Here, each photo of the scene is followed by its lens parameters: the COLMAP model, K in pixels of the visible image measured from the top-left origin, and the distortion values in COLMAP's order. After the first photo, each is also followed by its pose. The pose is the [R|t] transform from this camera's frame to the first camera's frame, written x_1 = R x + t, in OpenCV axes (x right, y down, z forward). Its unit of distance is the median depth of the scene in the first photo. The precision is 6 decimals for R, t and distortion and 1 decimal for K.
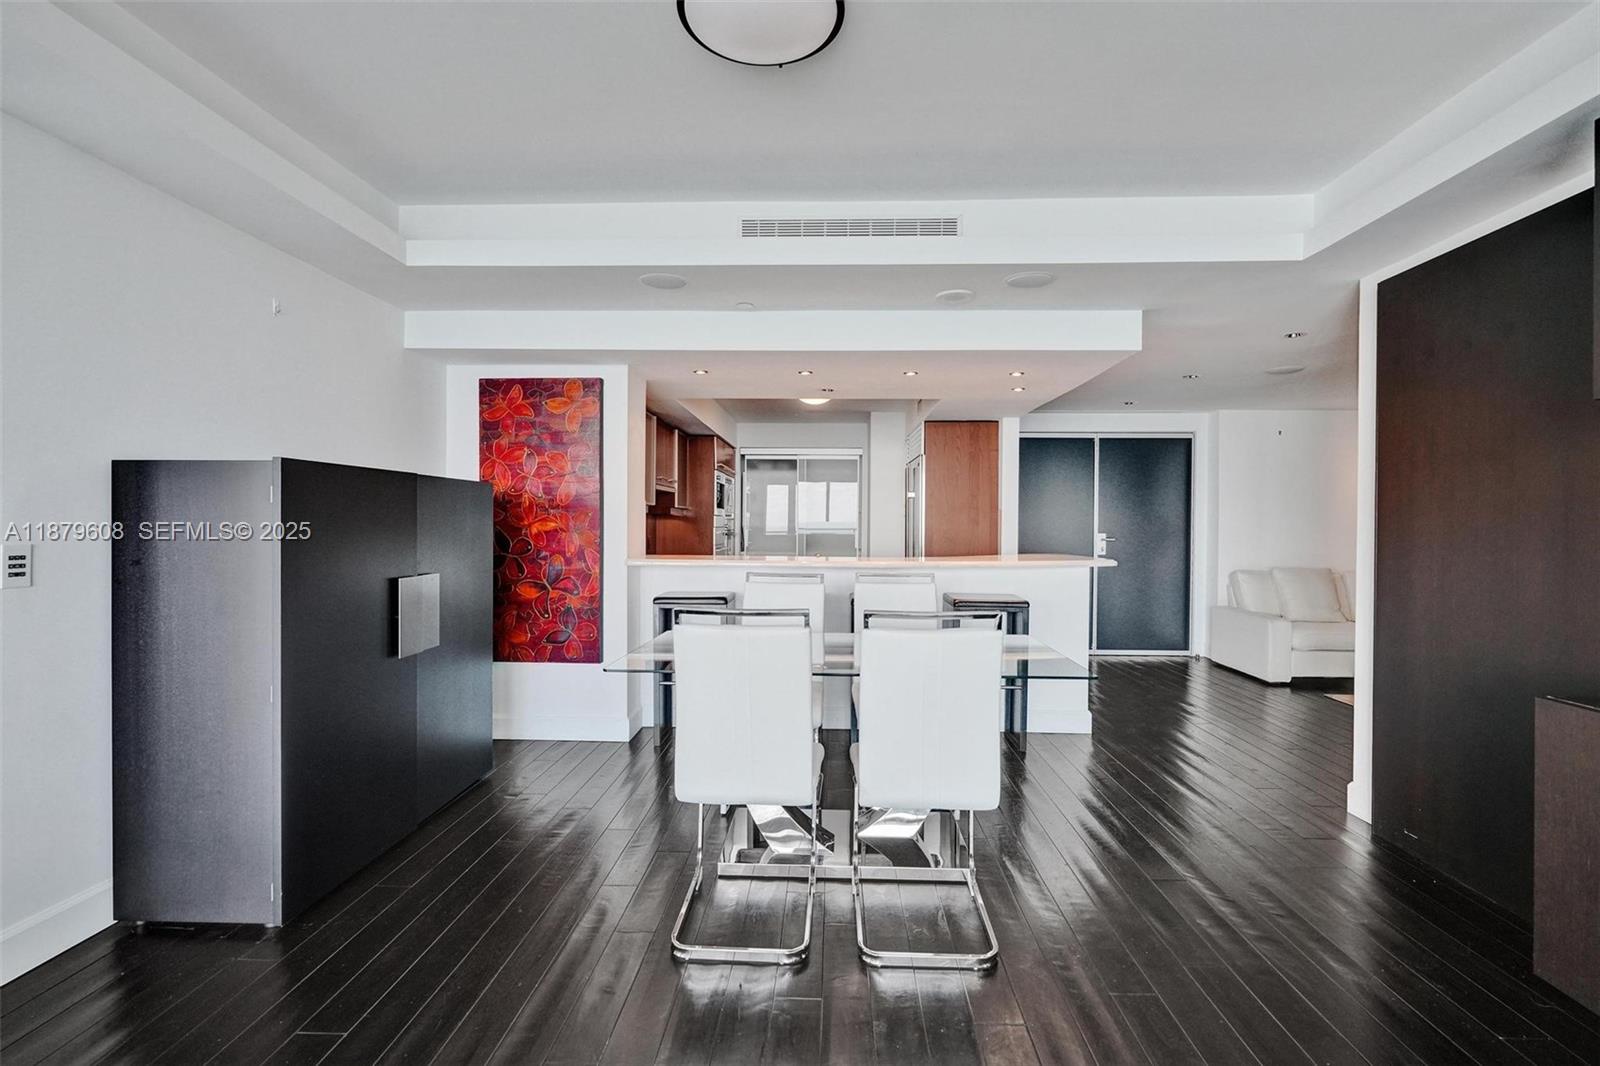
lens RADIAL K [[715.9, 0, 798.7], [0, 715.9, 540.1], [0, 0, 1]] dist [0.002260, 0.000494]
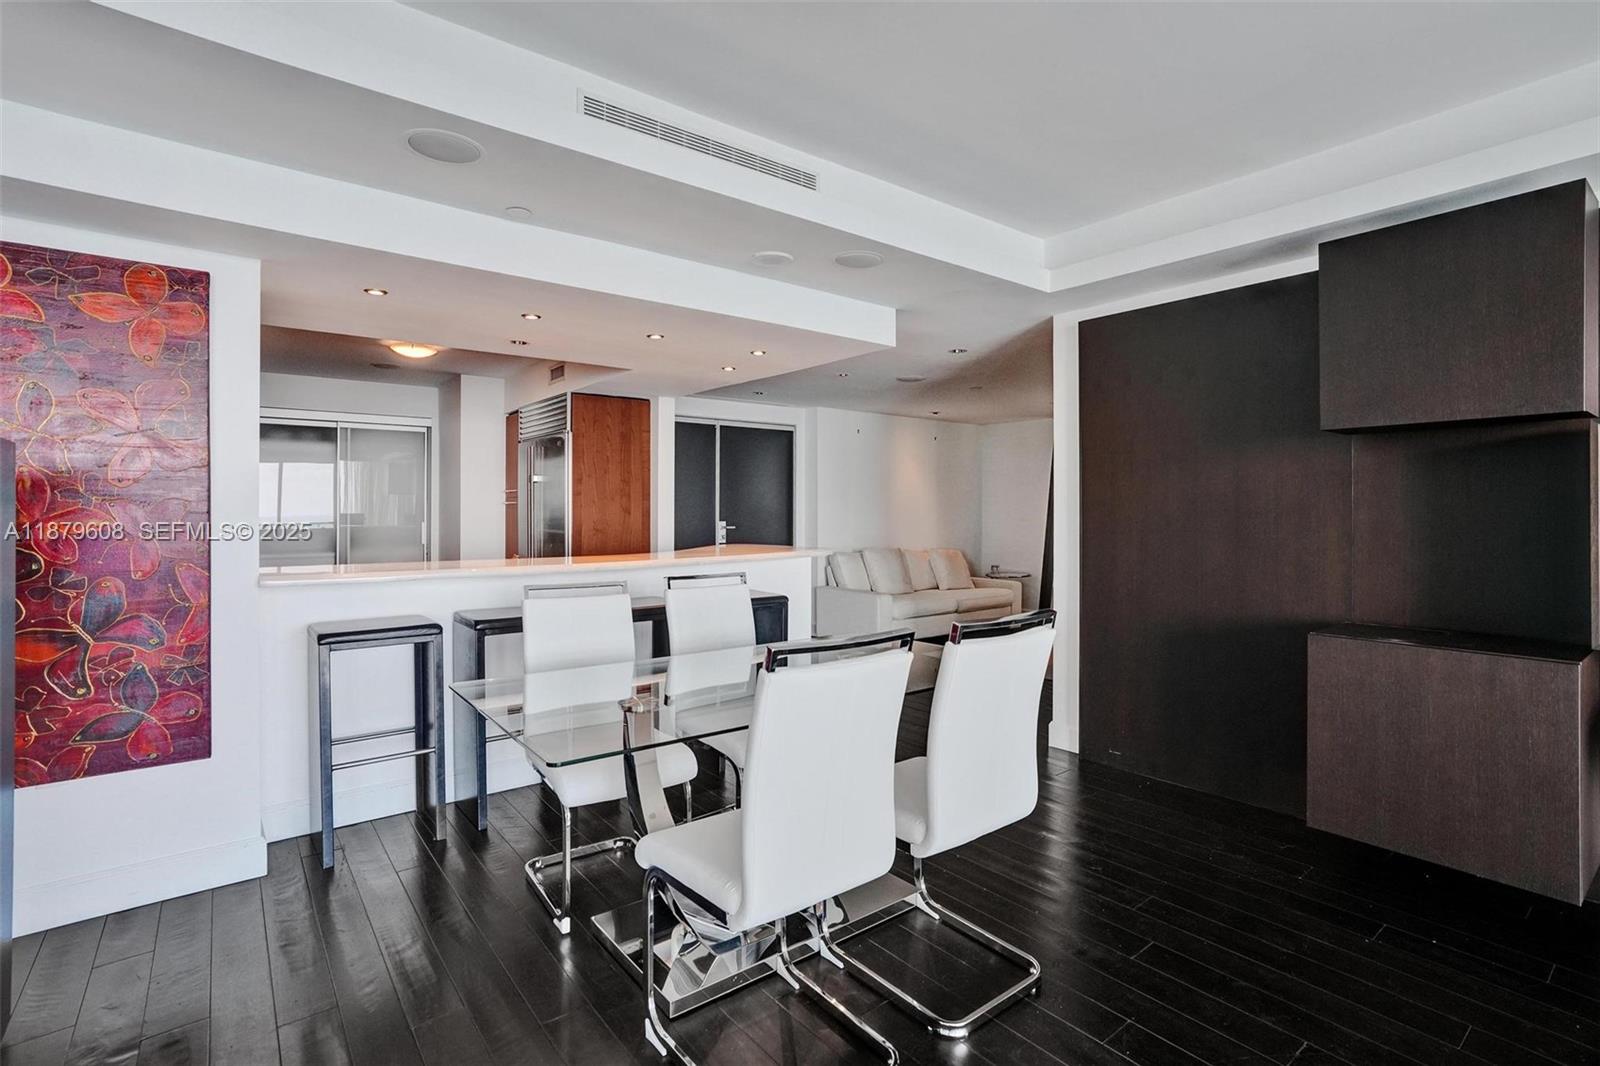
lens RADIAL K [[759.0, 0, 796.2], [0, 759.0, 525.6], [0, 0, 1]] dist [-0.001465, -0.000433]
pose [[0.768521, -0.019775, 0.639518, -0.300413], [0.022053, 0.999747, 0.004412, -0.010074], [-0.639444, 0.010713, 0.768763, 0.211577]]
